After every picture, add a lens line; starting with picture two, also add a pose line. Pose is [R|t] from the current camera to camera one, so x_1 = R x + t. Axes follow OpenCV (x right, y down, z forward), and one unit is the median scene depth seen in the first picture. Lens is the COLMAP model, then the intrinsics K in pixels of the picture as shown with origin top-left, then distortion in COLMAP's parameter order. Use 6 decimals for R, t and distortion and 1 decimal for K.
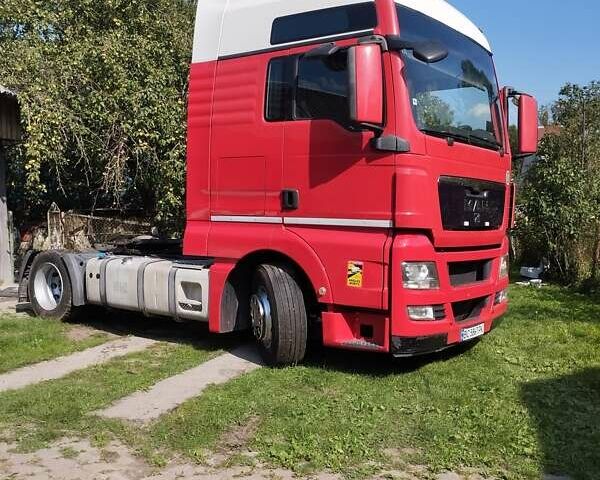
lens RADIAL K [[675.7, 0, 303.2], [0, 675.7, 244.2], [0, 0, 1]] dist [0.132018, 0.000000]
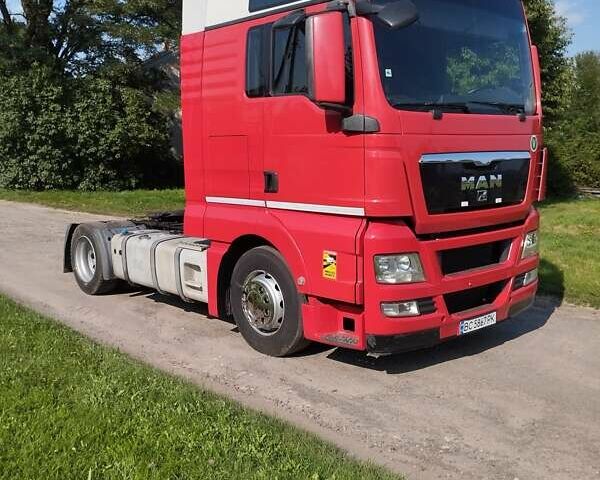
lens RADIAL K [[675.7, 0, 297.9], [0, 675.7, 236.3], [0, 0, 1]] dist [0.132018, 0.000000]
pose [[0.978432, -0.008198, -0.206405, 0.212705], [0.025432, 0.996391, 0.080983, -0.066791], [0.204996, -0.084485, 0.975110, 0.089589]]
